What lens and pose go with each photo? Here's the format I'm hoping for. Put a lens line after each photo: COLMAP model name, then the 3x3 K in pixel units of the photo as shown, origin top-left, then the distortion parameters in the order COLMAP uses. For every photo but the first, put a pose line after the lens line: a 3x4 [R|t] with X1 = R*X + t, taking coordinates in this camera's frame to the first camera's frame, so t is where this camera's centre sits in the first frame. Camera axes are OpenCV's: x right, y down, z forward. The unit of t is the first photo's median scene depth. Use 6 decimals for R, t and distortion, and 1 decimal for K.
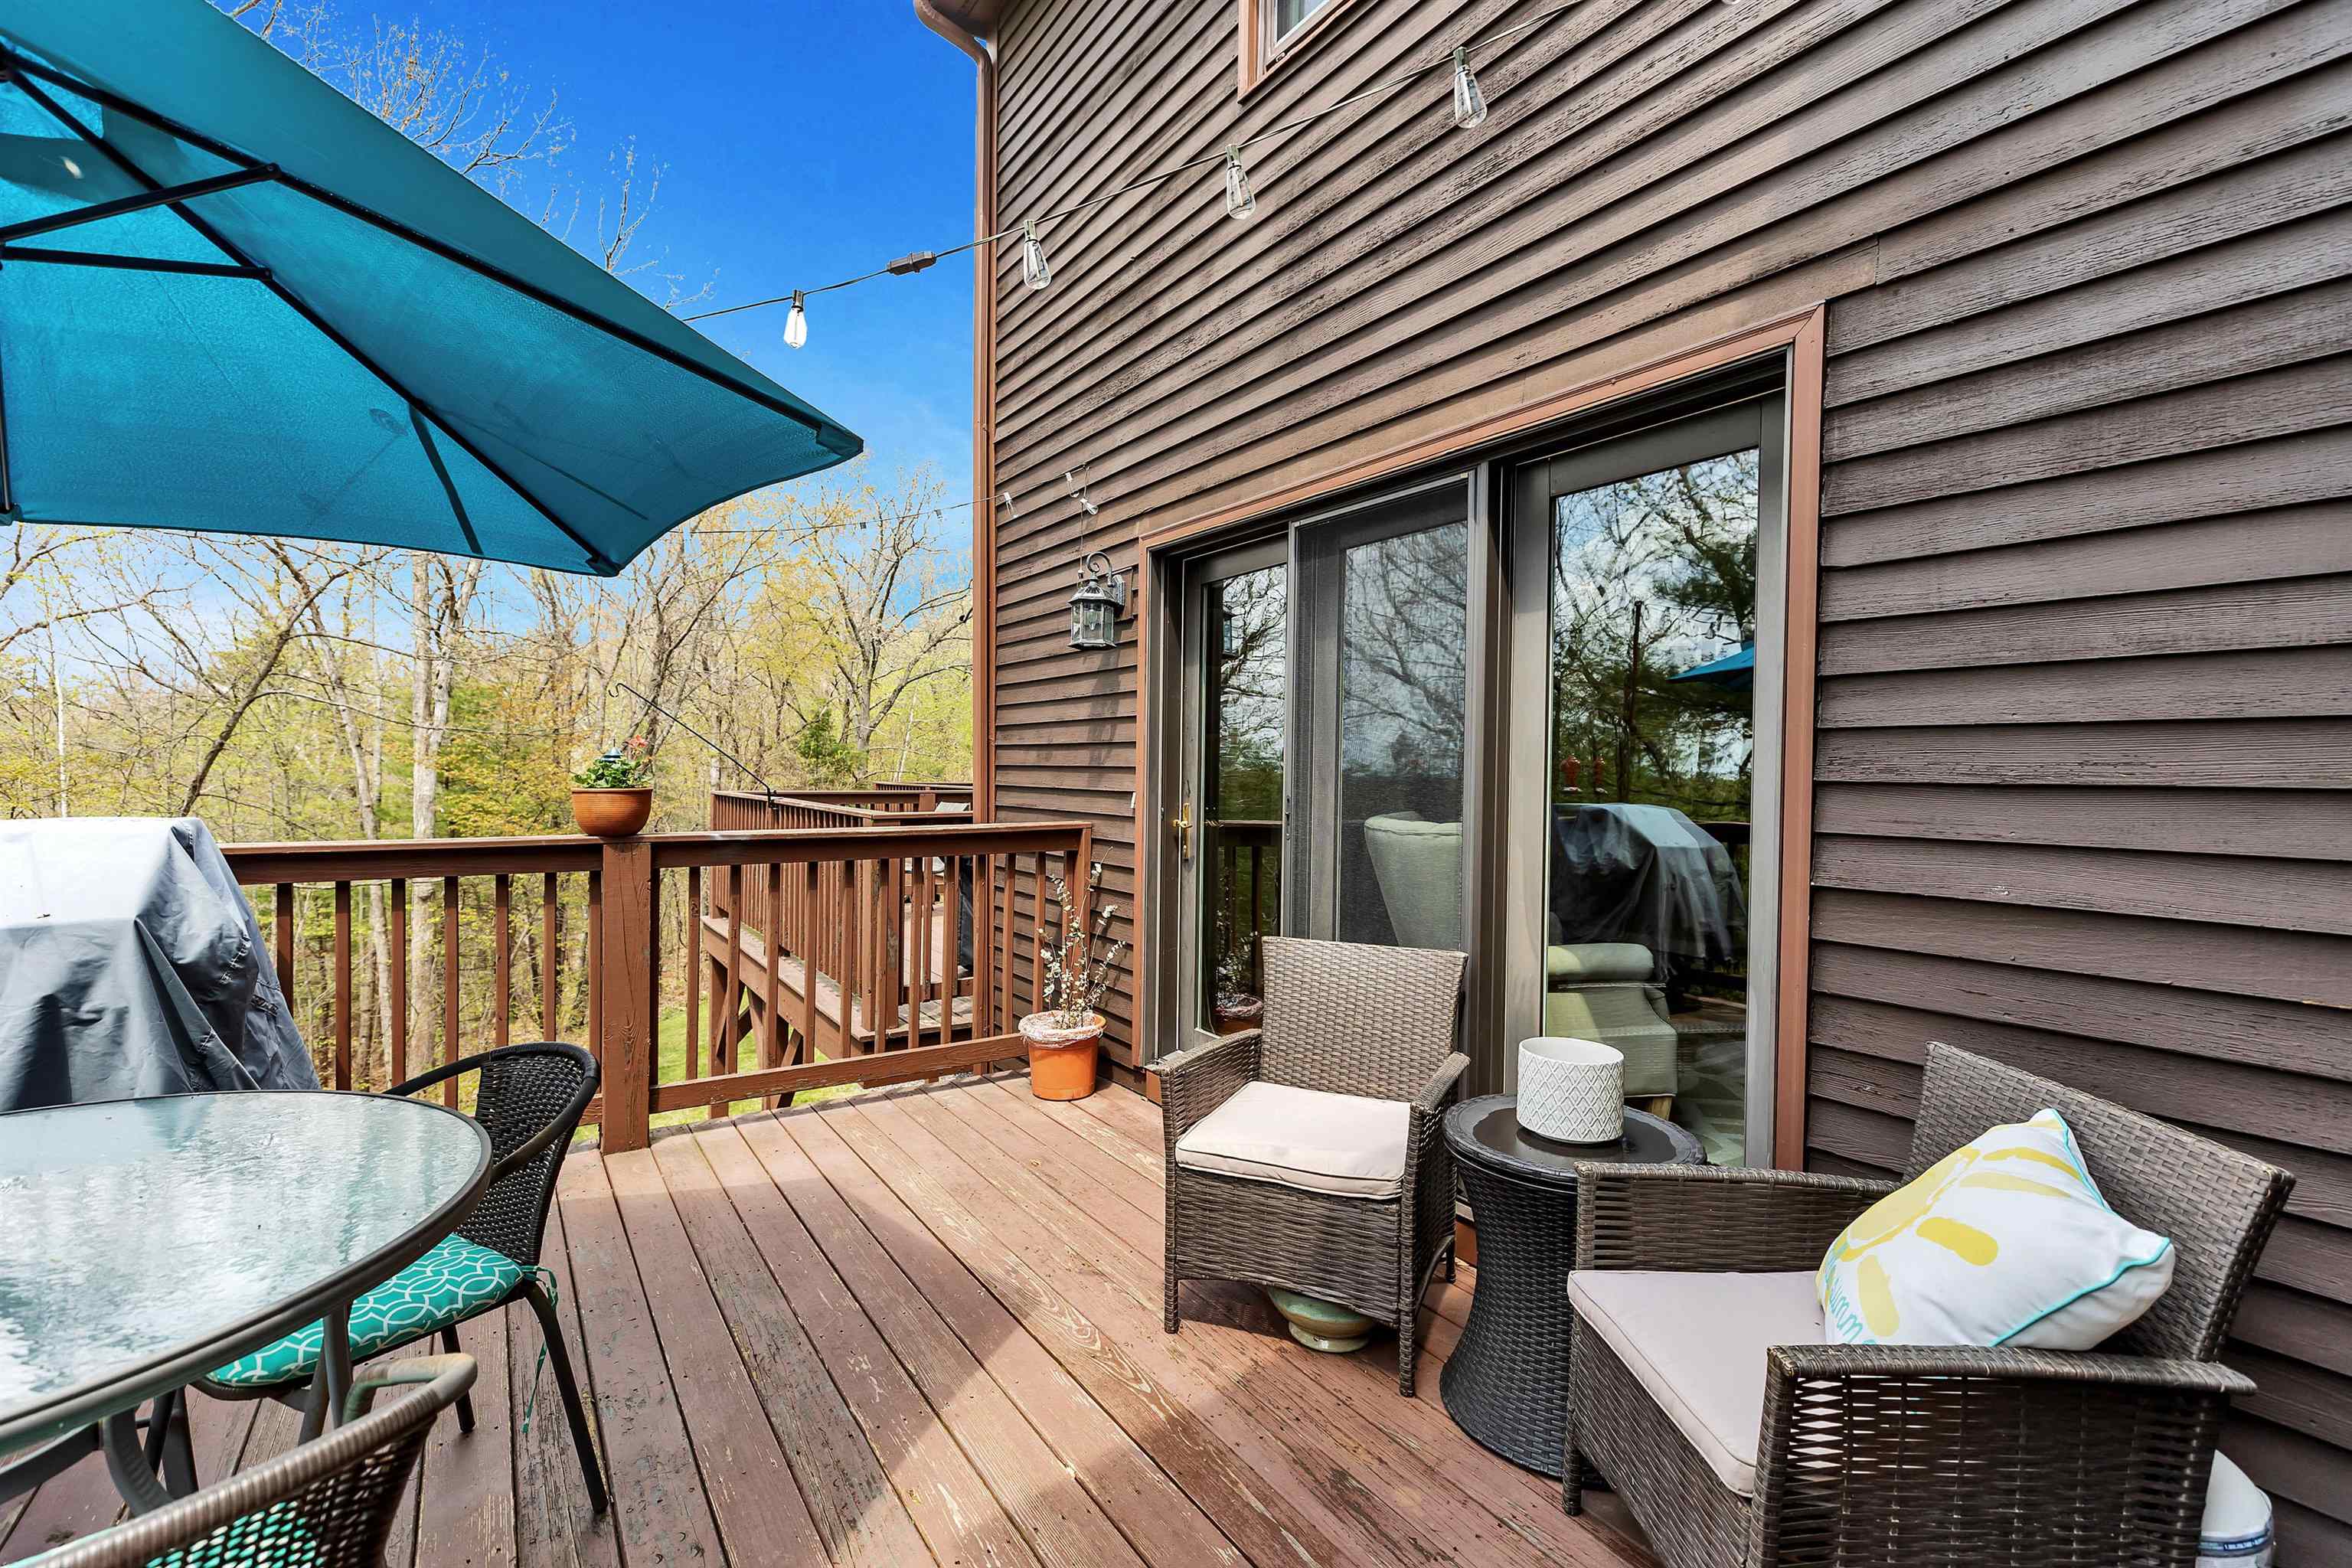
lens RADIAL K [[1052.8, 0, 1172.5], [0, 1052.8, 782.0], [0, 0, 1]] dist [-0.000169, -0.000178]
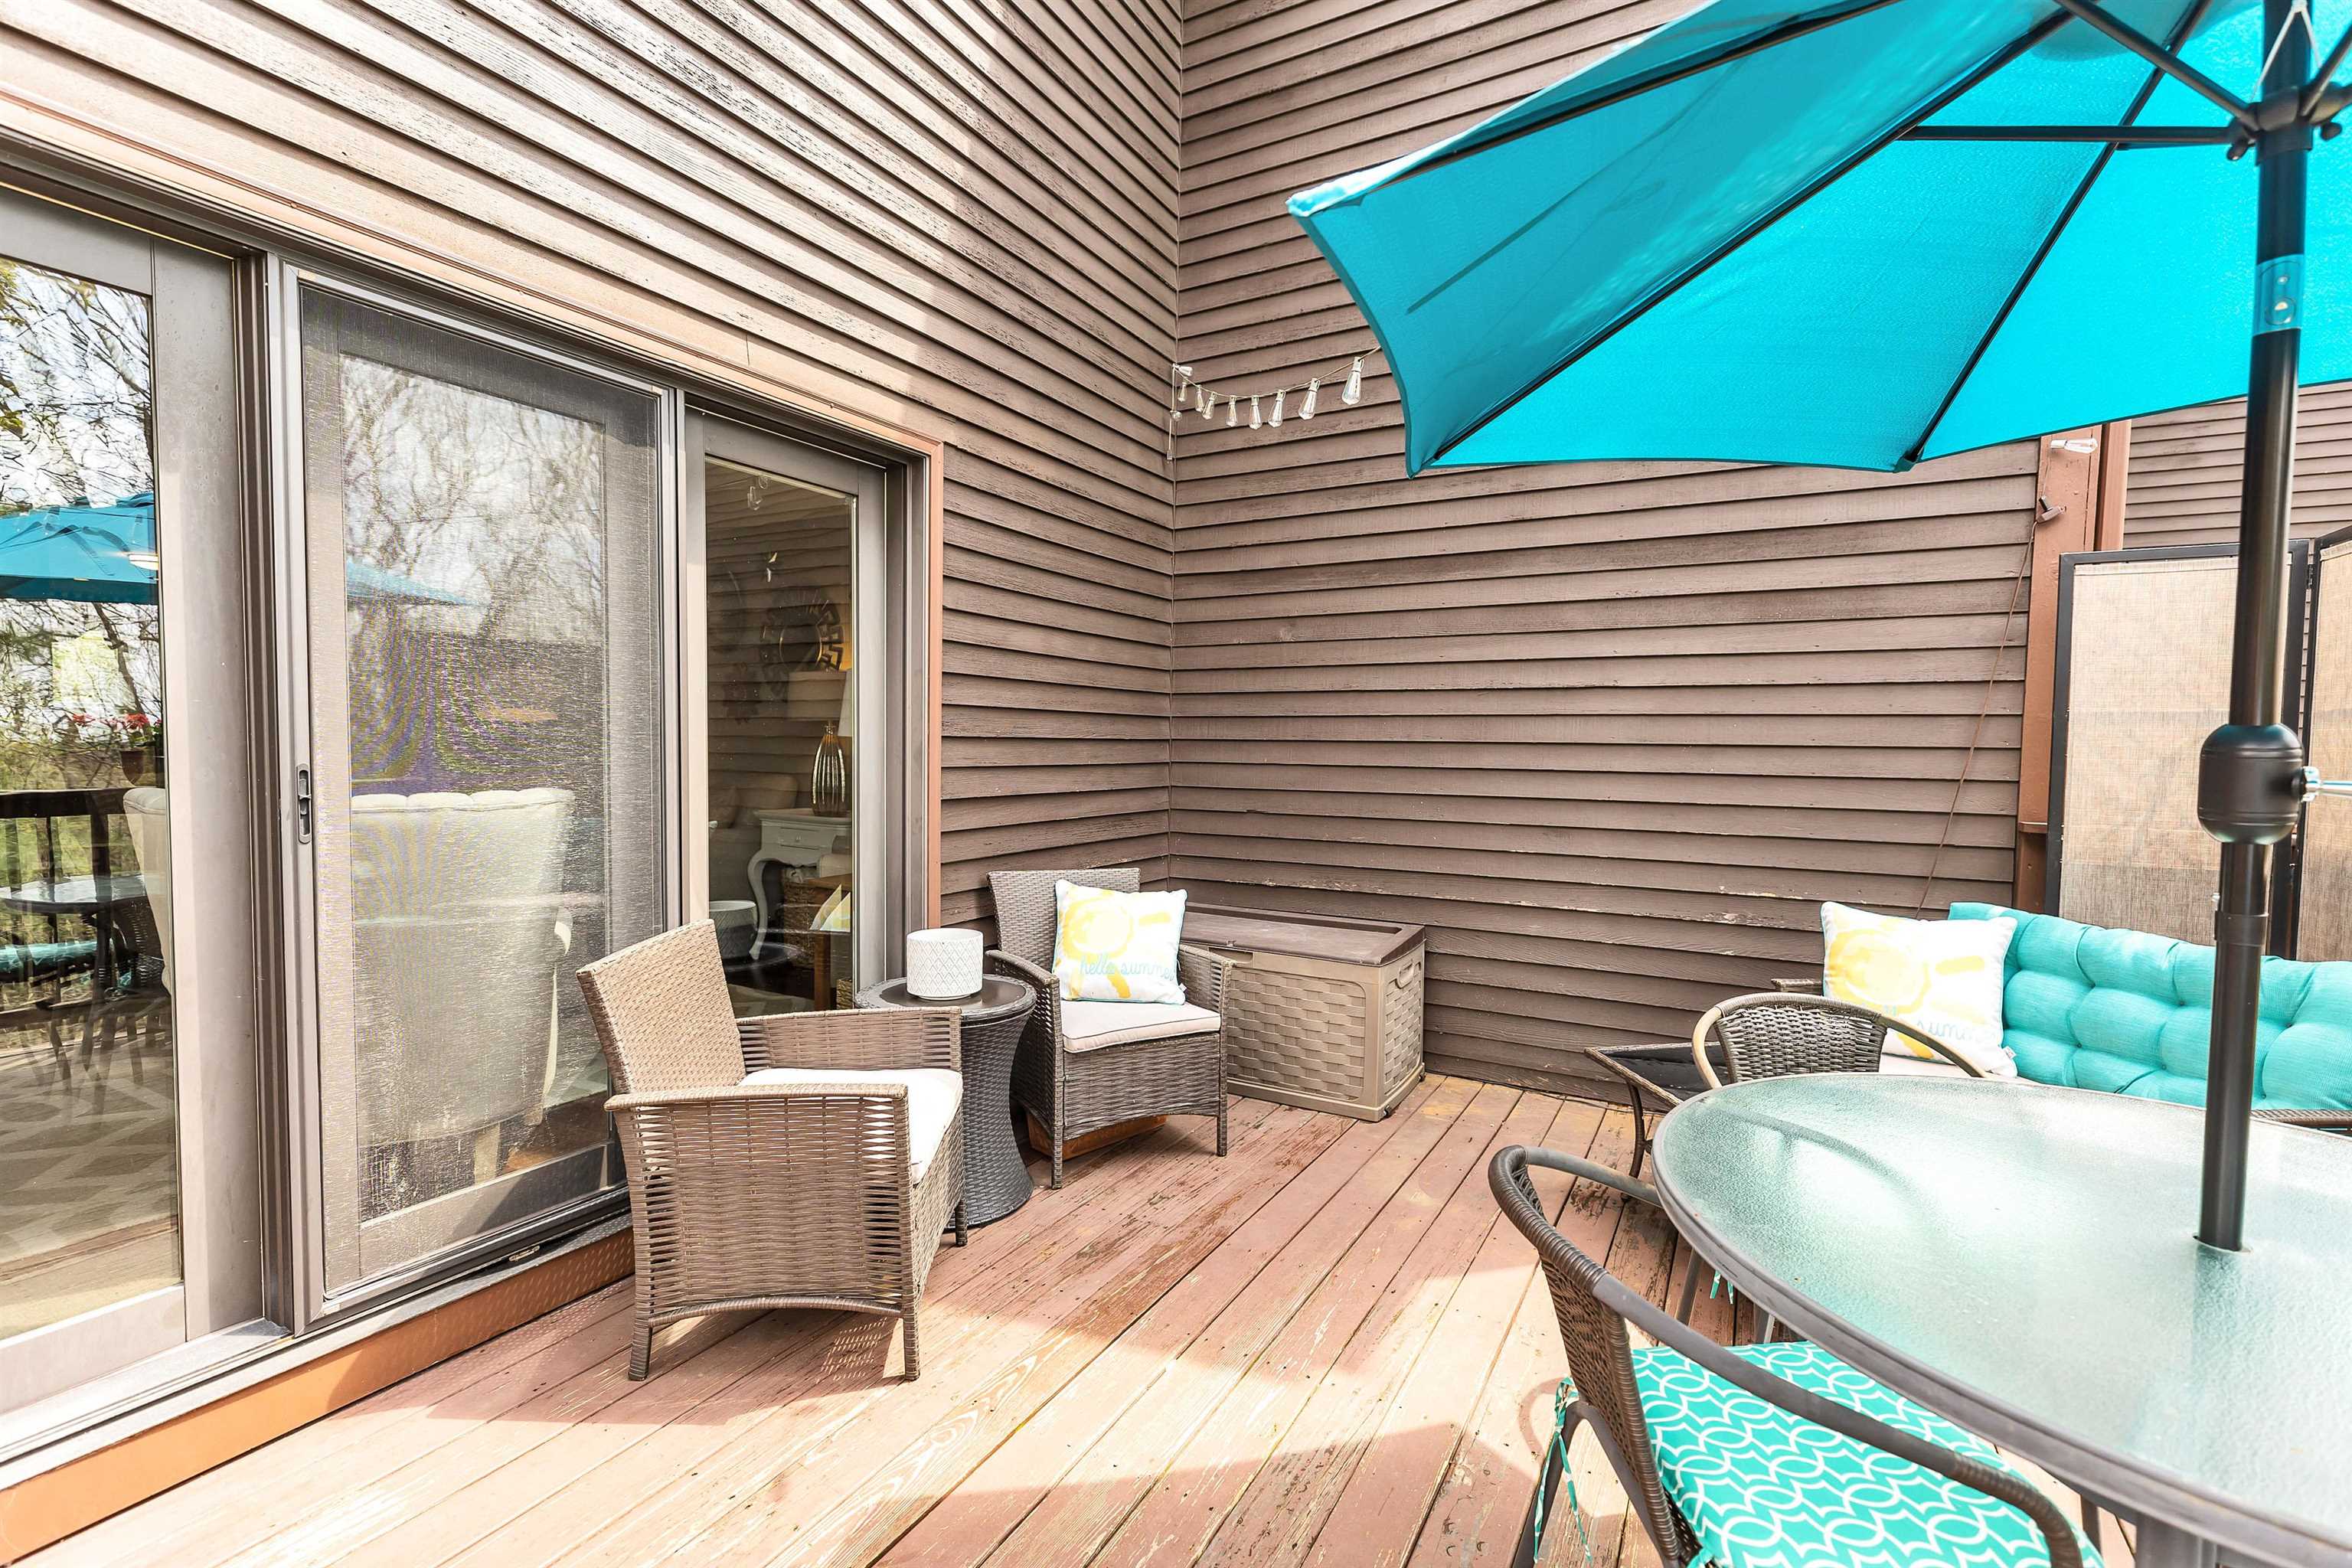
lens RADIAL K [[1052.8, 0, 1168.5], [0, 1052.8, 789.4], [0, 0, 1]] dist [-0.000169, -0.000178]
pose [[-0.461745, -0.056253, 0.885227, -0.933310], [-0.007208, 0.998192, 0.059672, -0.017045], [-0.886984, 0.021173, -0.461315, 1.339084]]
